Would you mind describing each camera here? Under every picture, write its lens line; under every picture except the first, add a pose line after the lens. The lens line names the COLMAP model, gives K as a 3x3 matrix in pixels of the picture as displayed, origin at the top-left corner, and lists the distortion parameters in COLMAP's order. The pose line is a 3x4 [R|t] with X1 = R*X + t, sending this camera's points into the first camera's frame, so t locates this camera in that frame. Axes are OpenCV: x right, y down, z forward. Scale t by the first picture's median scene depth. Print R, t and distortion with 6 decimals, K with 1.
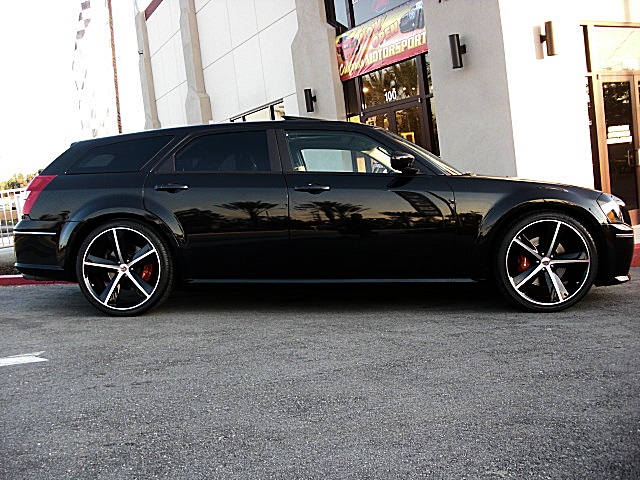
lens RADIAL K [[632.8, 0, 310.8], [0, 632.8, 242.2], [0, 0, 1]] dist [-0.210977, 0.196639]
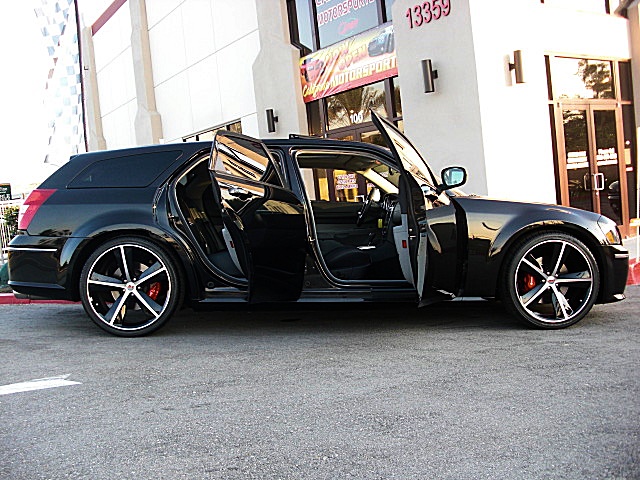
lens RADIAL K [[632.8, 0, 310.8], [0, 632.8, 242.2], [0, 0, 1]] dist [-0.210977, 0.196639]
pose [[0.994161, 0.008378, 0.107582, -0.126744], [-0.004713, 0.999401, -0.034283, 0.004397], [-0.107805, 0.033576, 0.993605, 0.010183]]
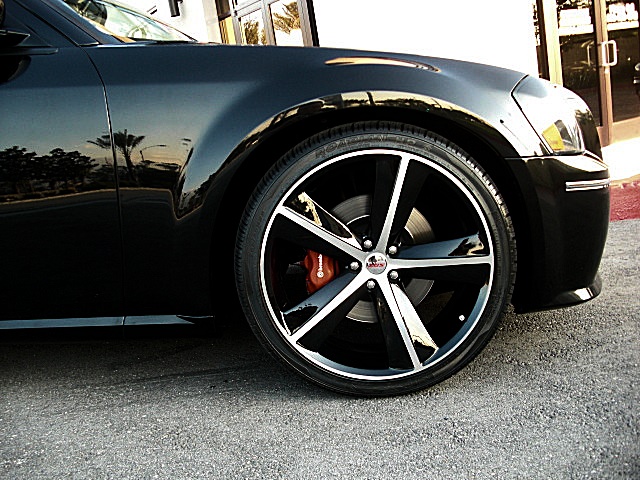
lens RADIAL K [[632.8, 0, 310.8], [0, 632.8, 242.2], [0, 0, 1]] dist [-0.210977, 0.196639]
pose [[0.997296, -0.046917, 0.056563, 0.305027], [0.040397, 0.992959, 0.111355, -0.023943], [-0.061389, -0.108769, 0.992170, 0.594020]]
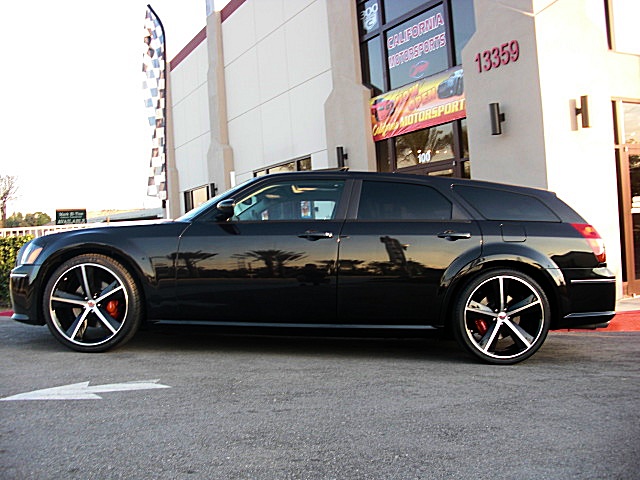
lens RADIAL K [[629.1, 0, 311.6], [0, 629.1, 242.6], [0, 0, 1]] dist [-0.209846, 0.191922]
pose [[0.998551, 0.052811, 0.010377, -0.150449], [-0.051691, 0.994743, -0.088400, 0.020104], [-0.014990, 0.087736, 0.996031, -0.050871]]
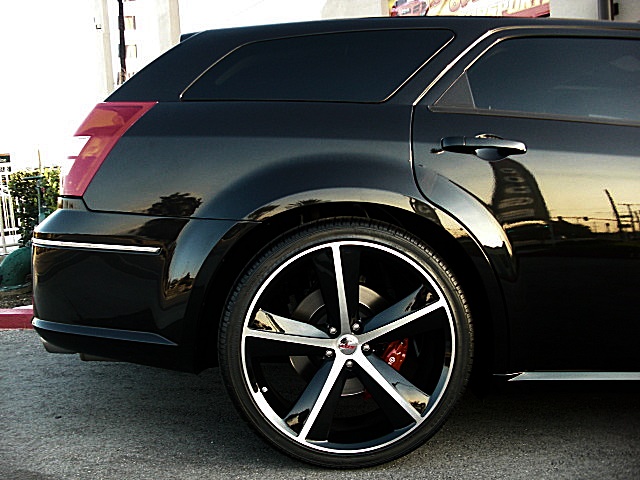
lens RADIAL K [[629.1, 0, 311.6], [0, 629.1, 242.6], [0, 0, 1]] dist [-0.209846, 0.191922]
pose [[0.992507, 0.033295, 0.117566, -0.370059], [-0.032381, 0.999429, -0.009672, -0.017901], [-0.117821, 0.005793, 0.993018, 0.610347]]
